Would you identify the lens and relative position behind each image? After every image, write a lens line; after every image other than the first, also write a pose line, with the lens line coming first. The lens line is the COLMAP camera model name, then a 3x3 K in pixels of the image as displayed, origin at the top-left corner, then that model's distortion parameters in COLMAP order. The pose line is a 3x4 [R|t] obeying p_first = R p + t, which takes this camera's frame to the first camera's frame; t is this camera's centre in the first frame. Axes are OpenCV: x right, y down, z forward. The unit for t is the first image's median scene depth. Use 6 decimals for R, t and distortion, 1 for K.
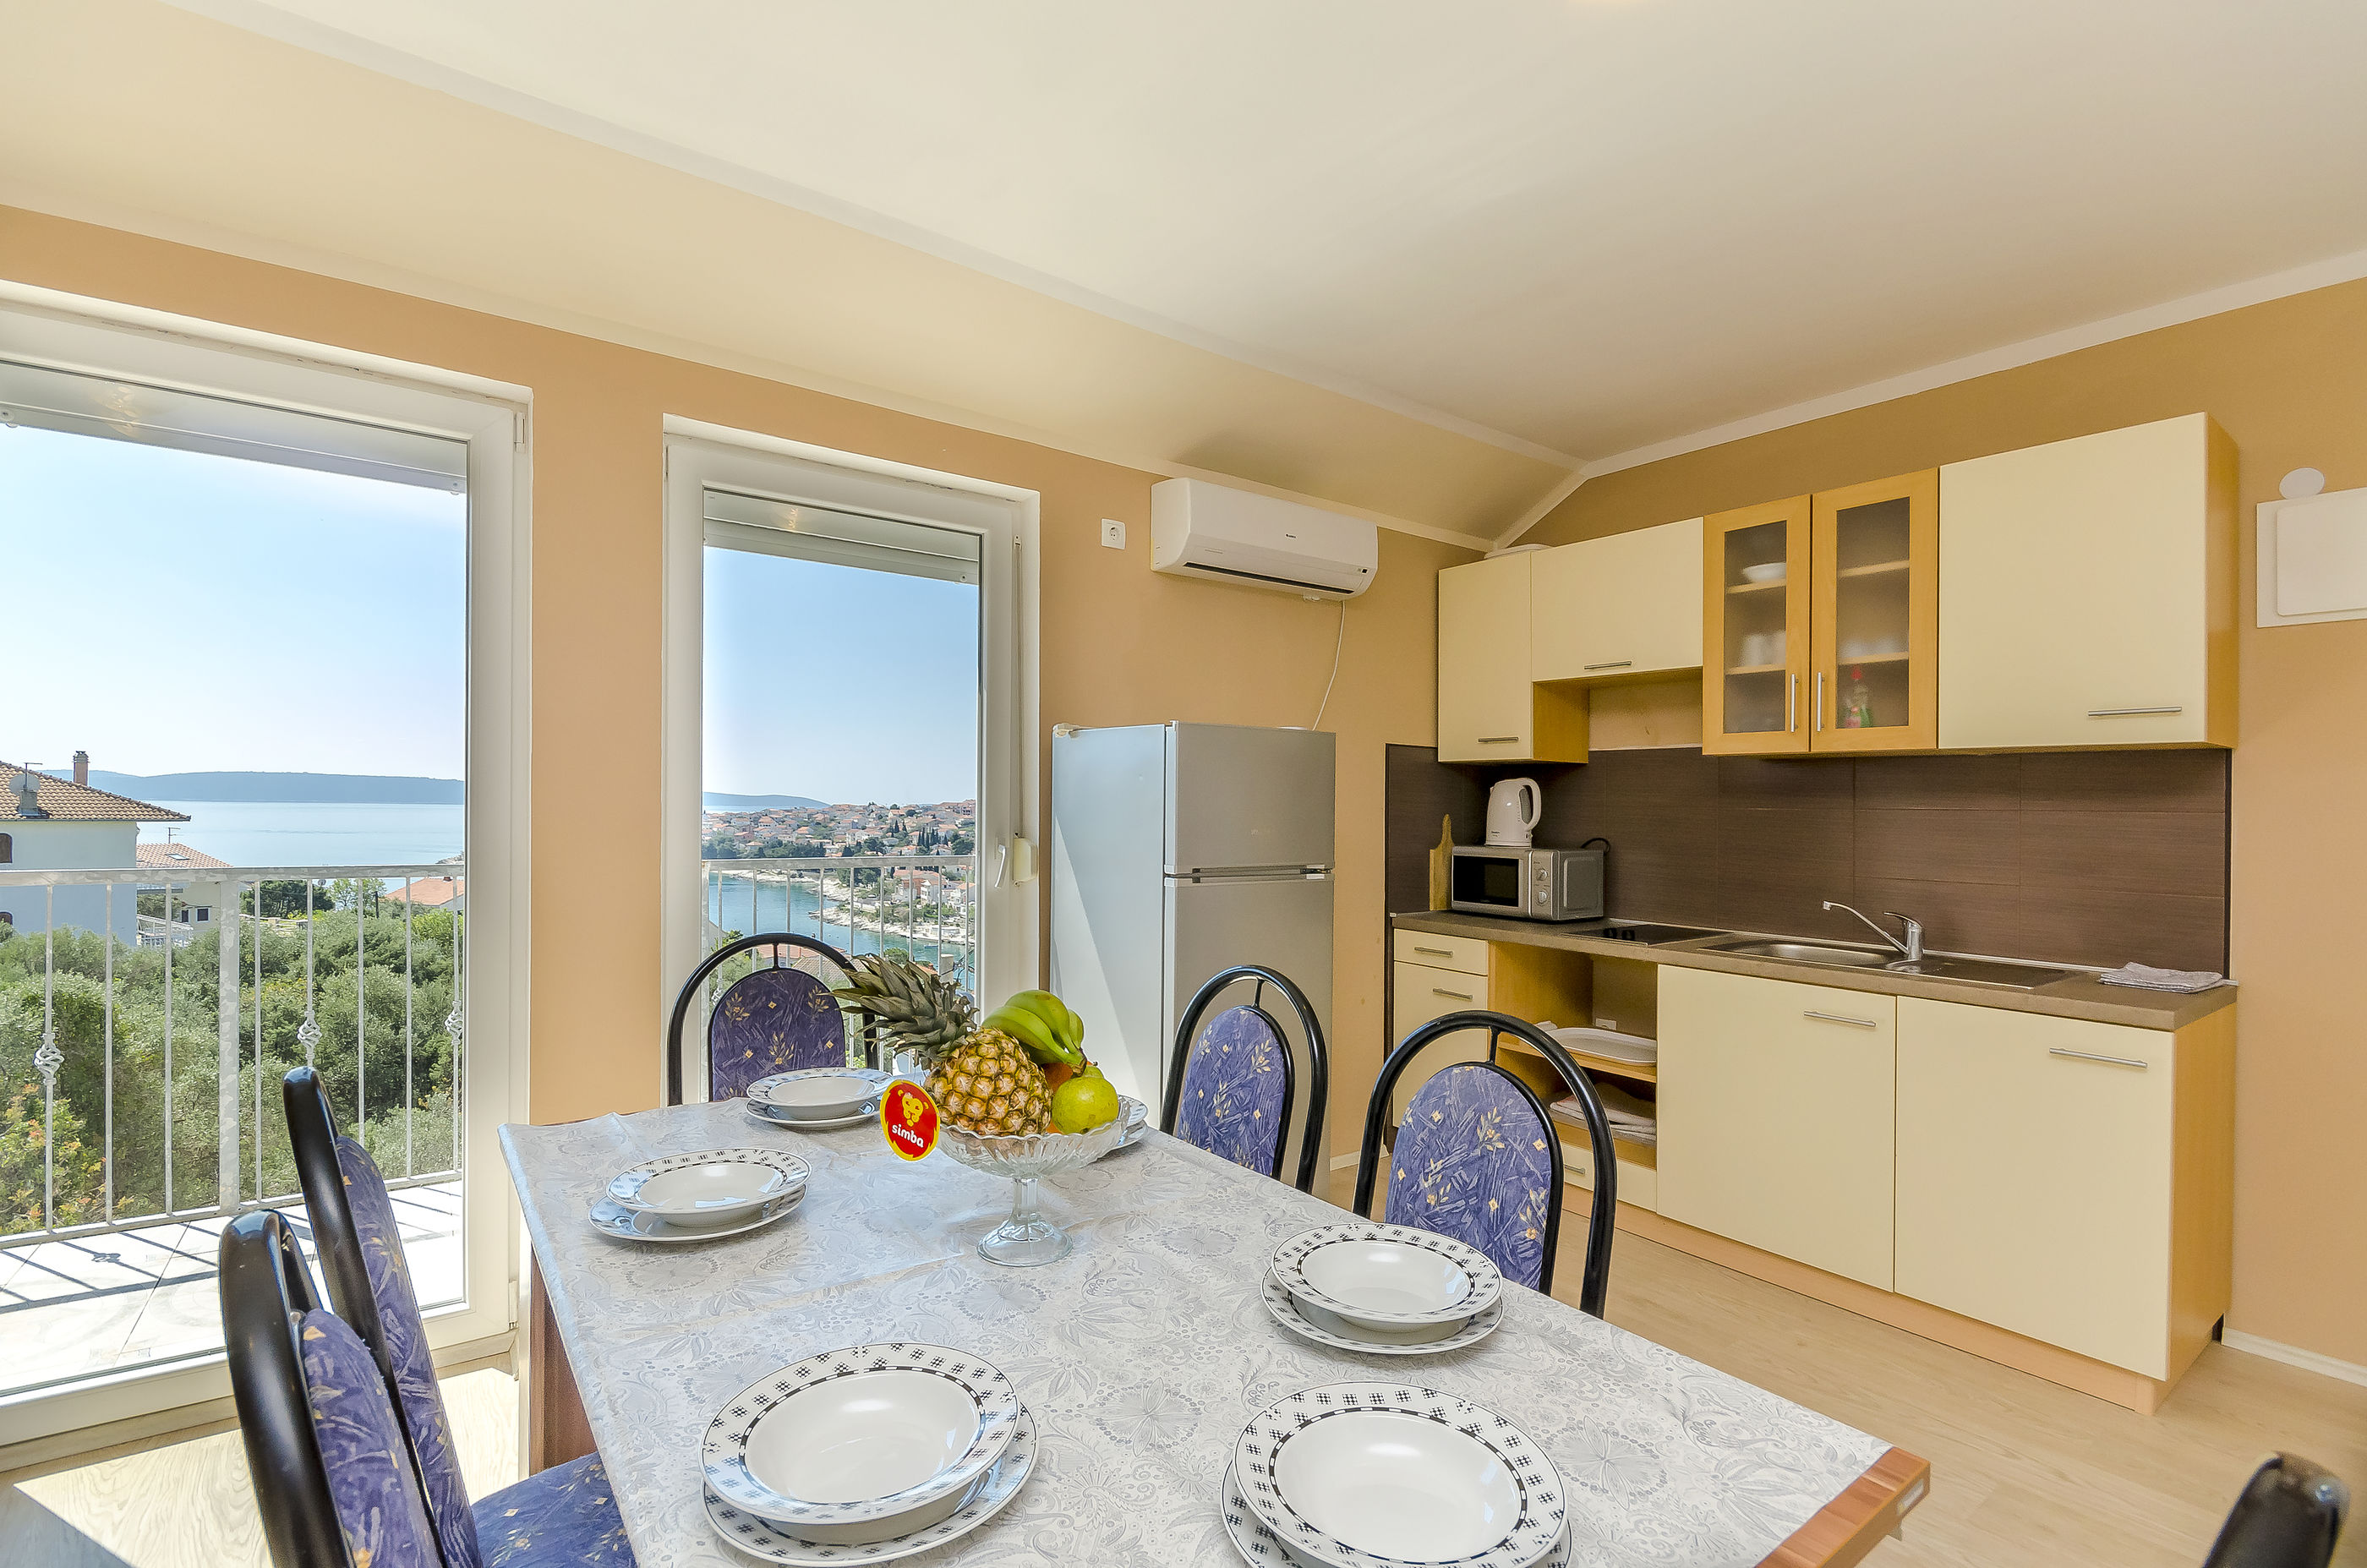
lens RADIAL K [[1073.6, 0, 1183.6], [0, 1073.6, 805.5], [0, 0, 1]] dist [-0.004065, -0.002919]
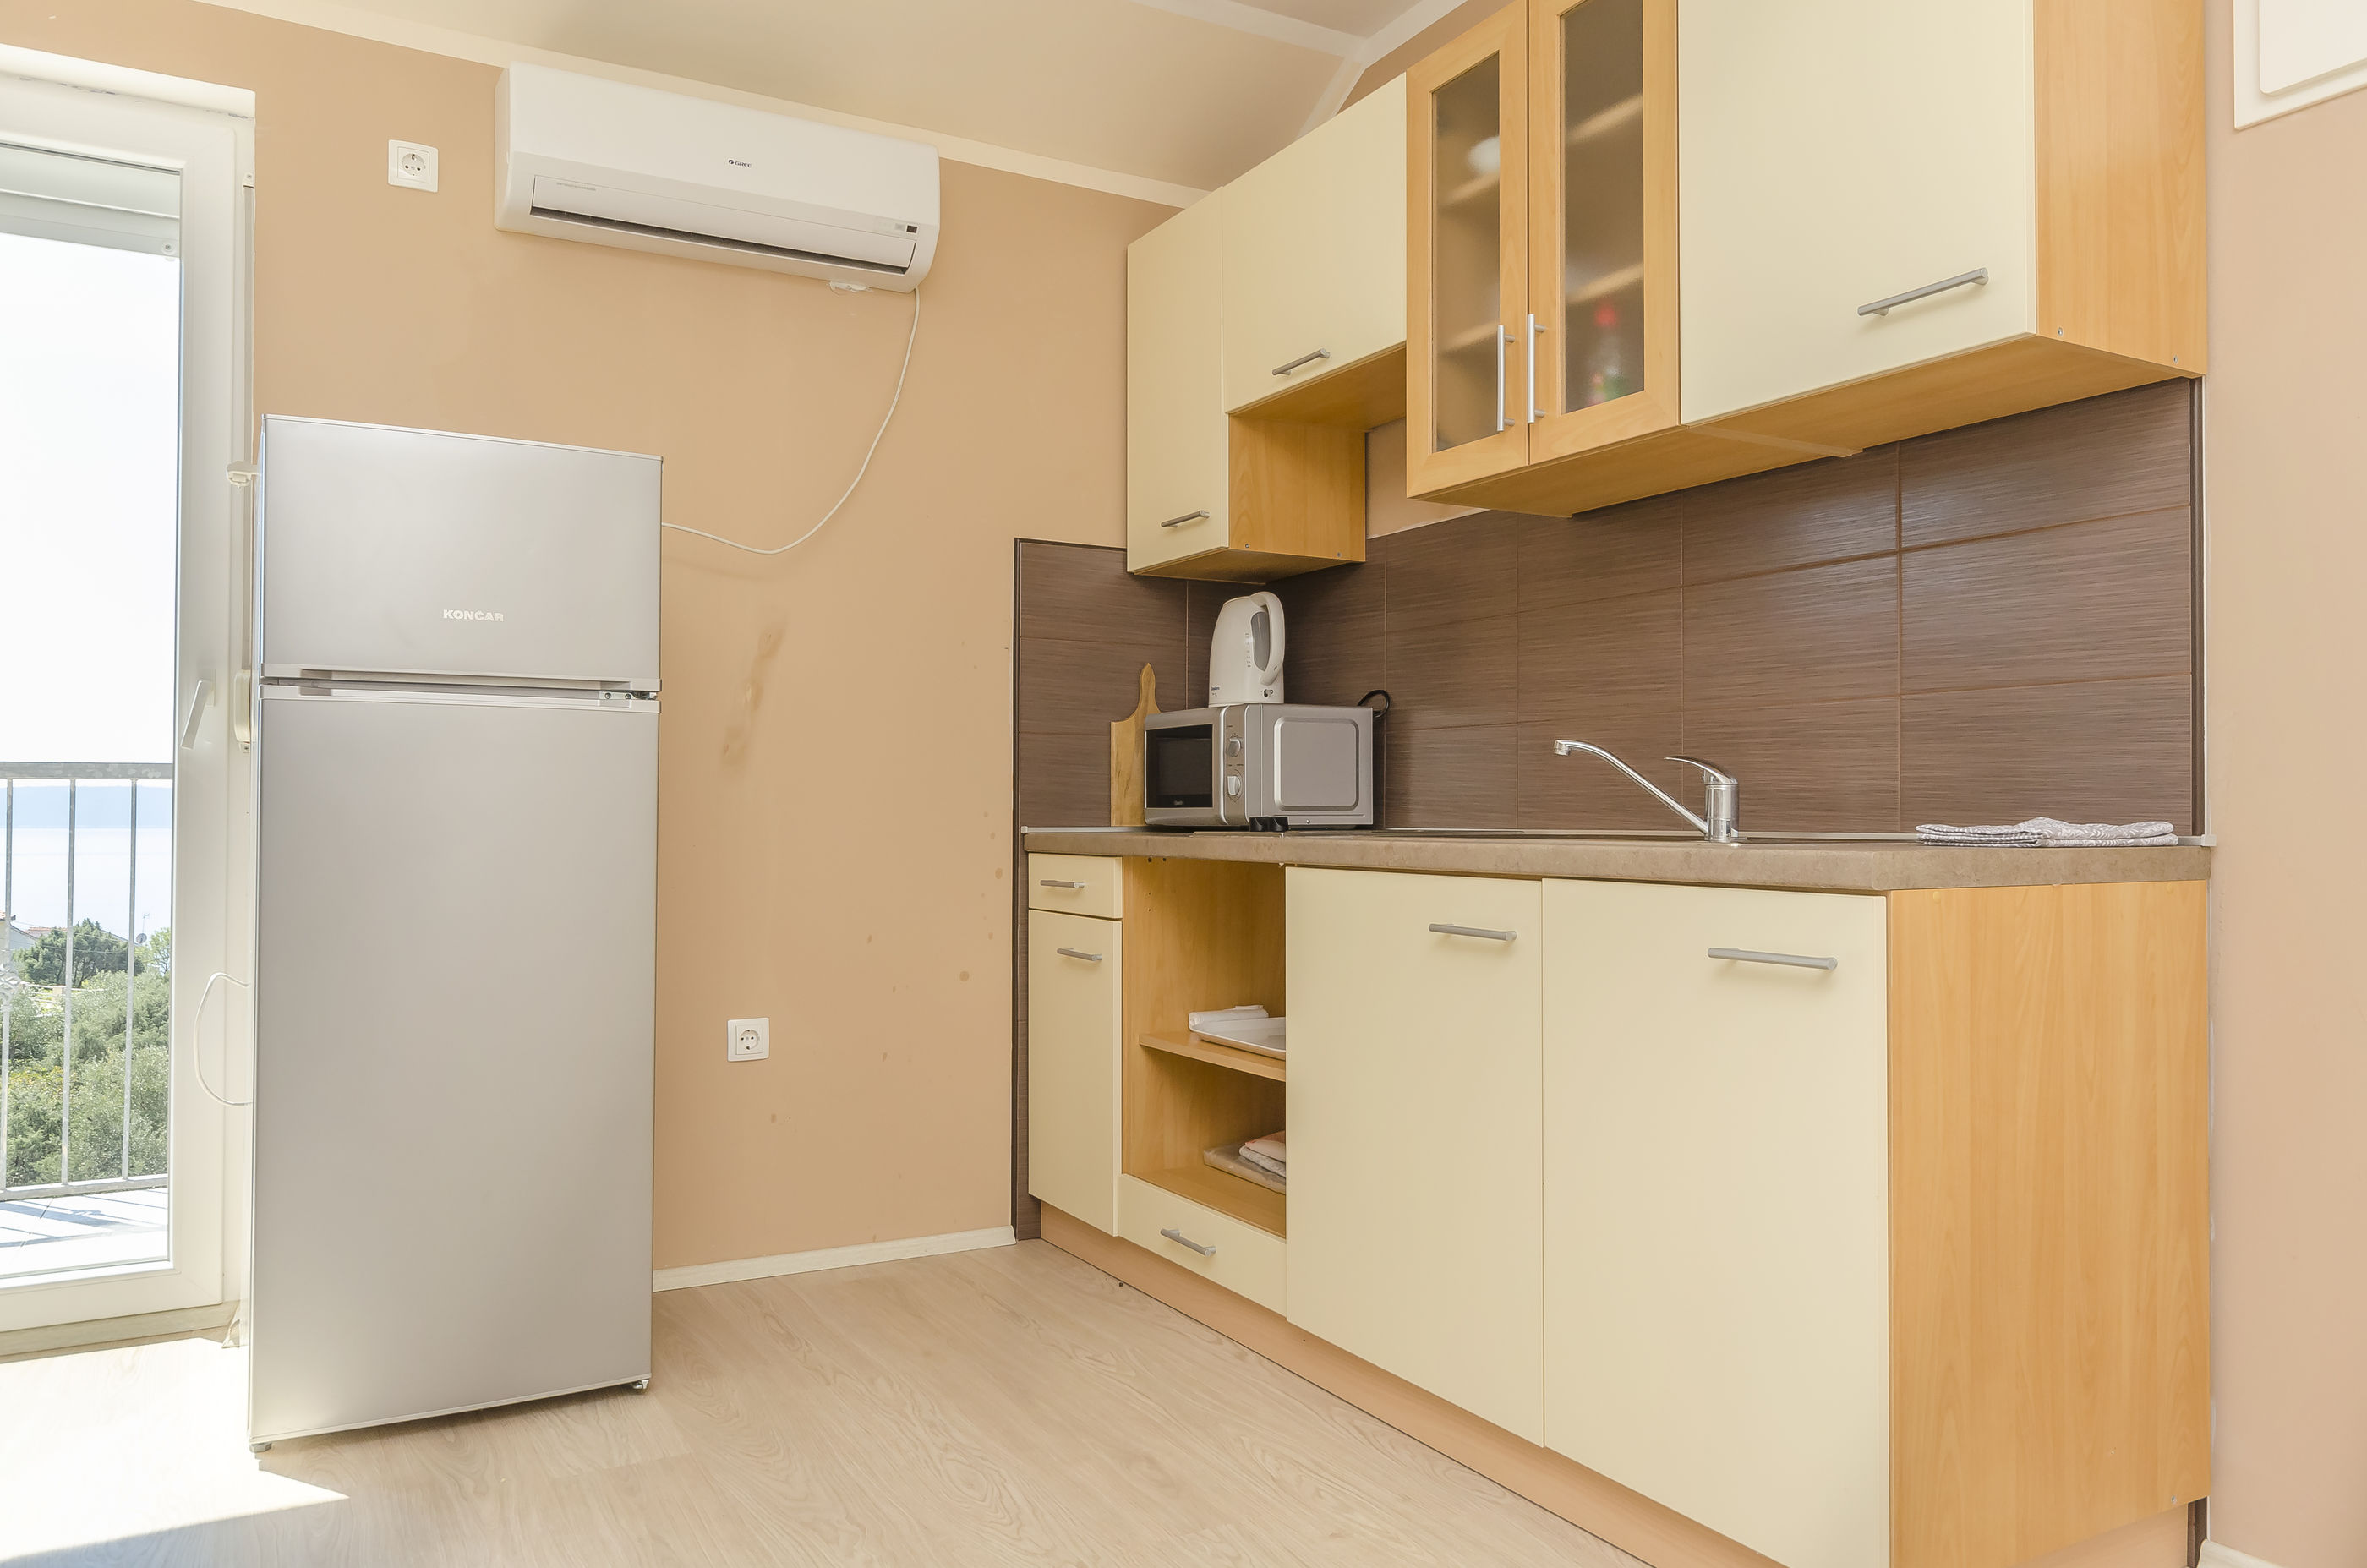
lens RADIAL K [[1673.2, 0, 1199.8], [0, 1673.2, 780.9], [0, 0, 1]] dist [-0.002609, 0.000980]
pose [[0.992807, -0.014989, -0.118781, 0.515681], [0.012520, 0.999690, -0.021501, 0.125341], [0.119066, 0.019859, 0.992688, 0.141253]]
